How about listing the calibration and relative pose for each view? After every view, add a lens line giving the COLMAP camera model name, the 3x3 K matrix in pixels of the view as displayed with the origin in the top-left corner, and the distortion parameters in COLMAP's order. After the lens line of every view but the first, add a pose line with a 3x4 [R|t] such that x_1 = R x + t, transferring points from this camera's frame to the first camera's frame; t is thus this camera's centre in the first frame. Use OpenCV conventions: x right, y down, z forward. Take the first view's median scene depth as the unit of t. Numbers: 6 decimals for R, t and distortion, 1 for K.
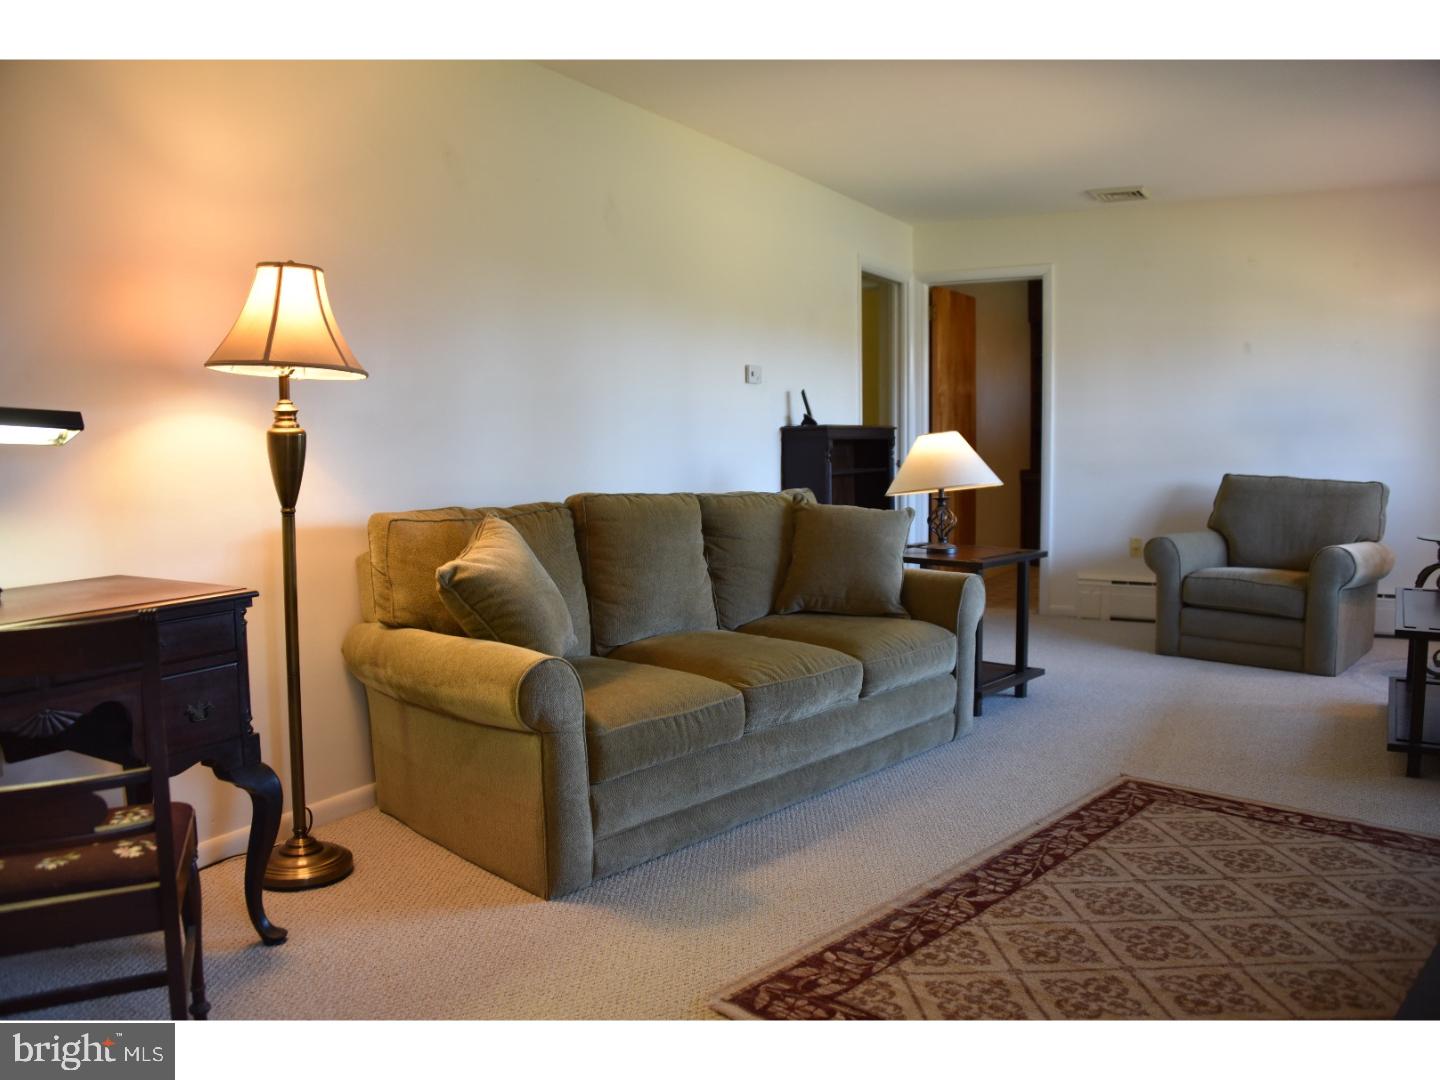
lens RADIAL K [[1129.5, 0, 718.5], [0, 1129.5, 536.6], [0, 0, 1]] dist [-0.134067, 0.032568]
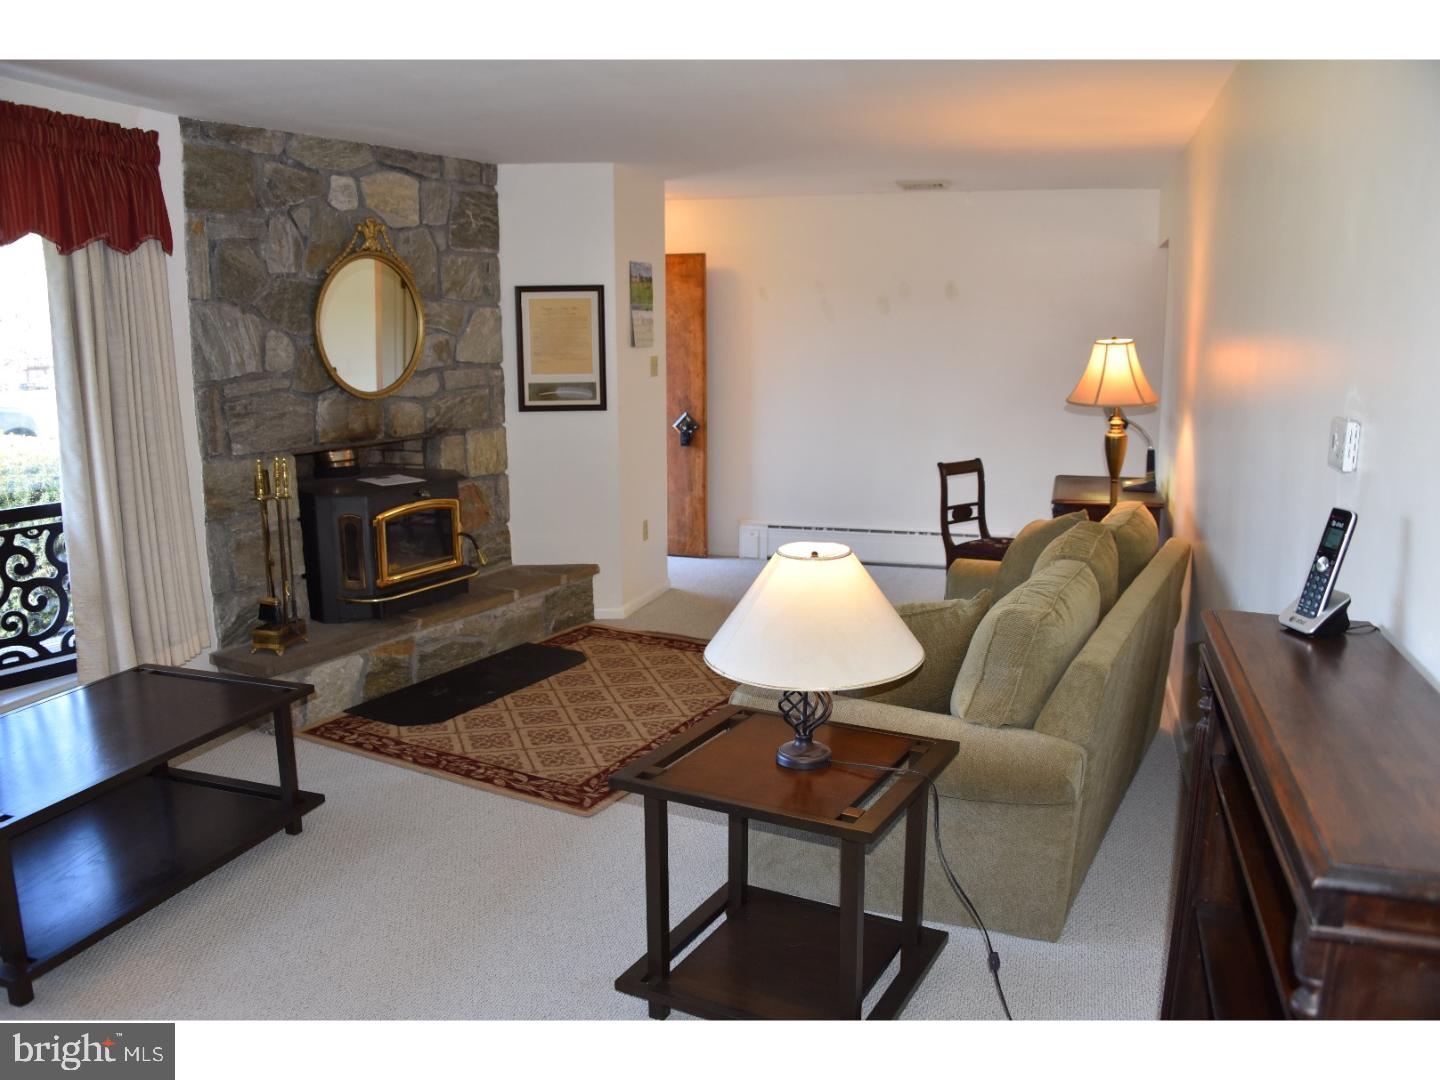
lens RADIAL K [[1129.5, 0, 720.7], [0, 1129.5, 542.9], [0, 0, 1]] dist [-0.134067, 0.032568]
pose [[-0.973674, 0.057825, -0.220490, 0.557132], [-0.004980, 0.961662, 0.274191, -0.372618], [0.227892, 0.268070, -0.936058, 2.324958]]
